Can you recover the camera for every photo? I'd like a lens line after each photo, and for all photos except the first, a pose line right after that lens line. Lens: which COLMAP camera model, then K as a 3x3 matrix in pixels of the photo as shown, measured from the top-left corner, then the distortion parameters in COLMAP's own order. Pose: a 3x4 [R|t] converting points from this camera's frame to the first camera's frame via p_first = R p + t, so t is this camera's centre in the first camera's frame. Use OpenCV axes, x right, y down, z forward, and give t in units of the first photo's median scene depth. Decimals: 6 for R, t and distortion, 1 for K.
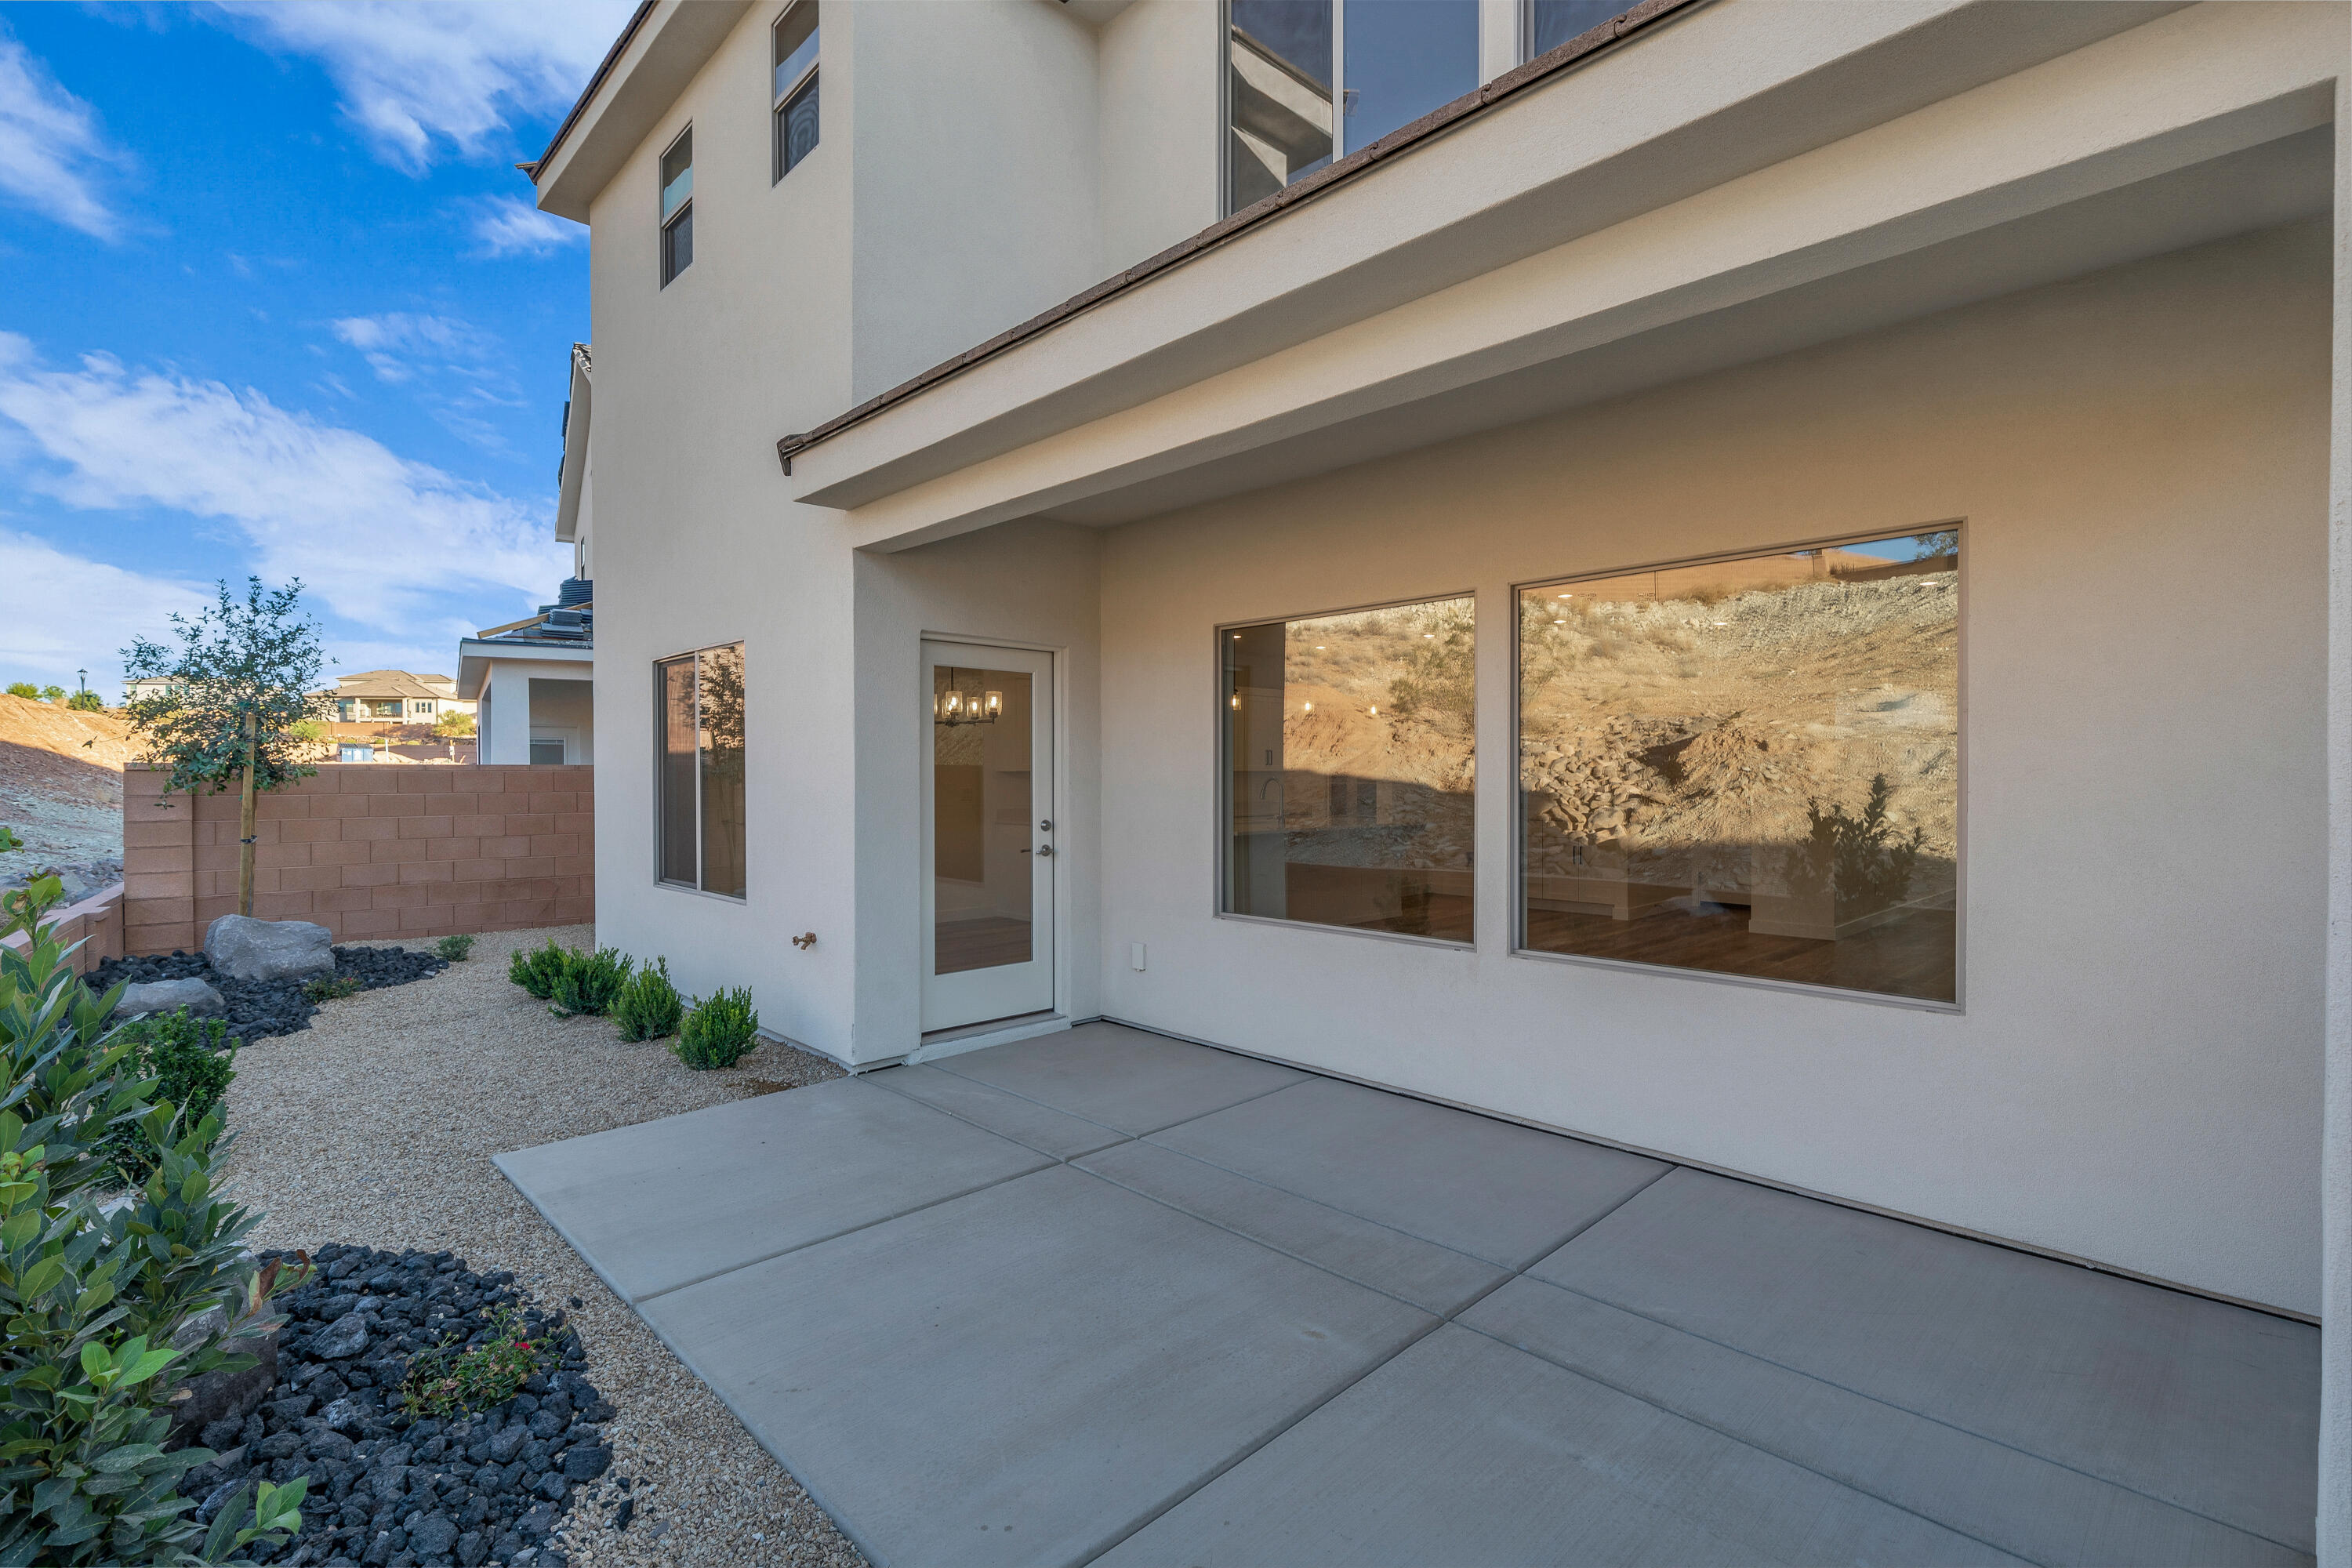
lens RADIAL K [[1066.4, 0, 1170.1], [0, 1066.4, 783.6], [0, 0, 1]] dist [0.002407, 0.001156]
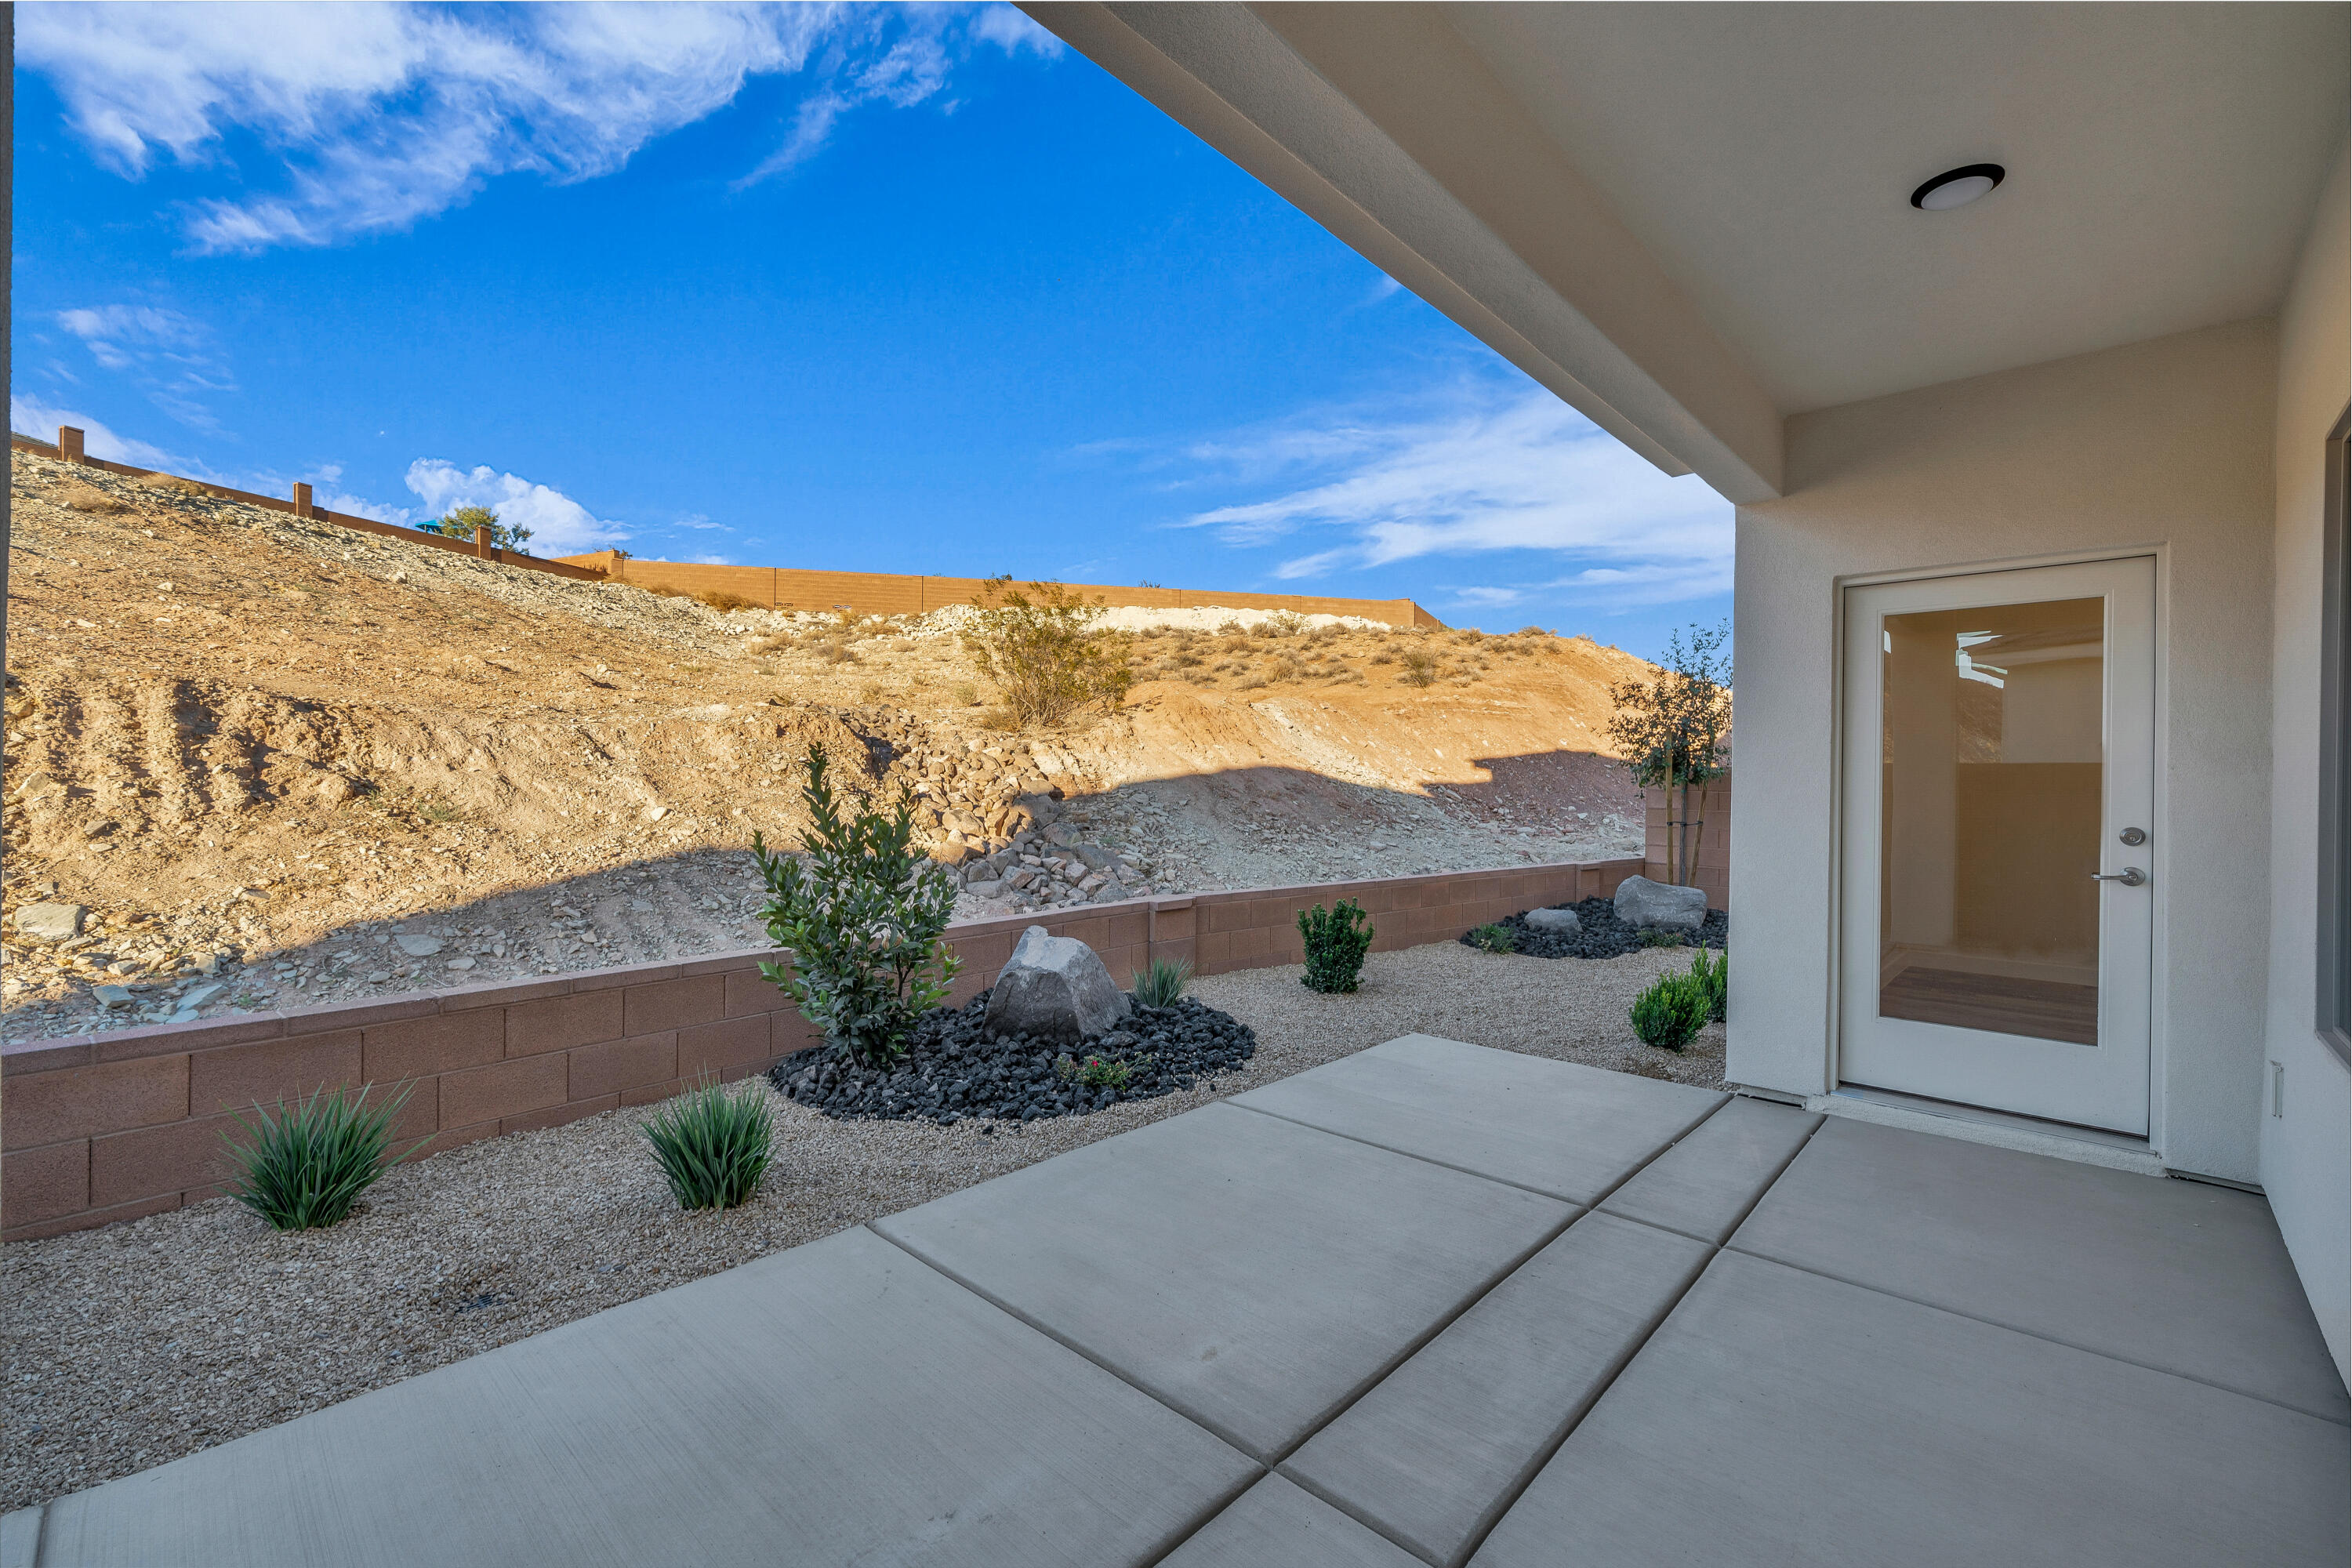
lens RADIAL K [[983.9, 0, 1176.6], [0, 983.9, 786.7], [0, 0, 1]] dist [0.001181, -0.000064]
pose [[0.059338, 0.005609, -0.998222, 0.424855], [-0.019471, 0.999800, 0.004461, 0.018678], [0.998048, 0.019172, 0.059435, 0.410679]]
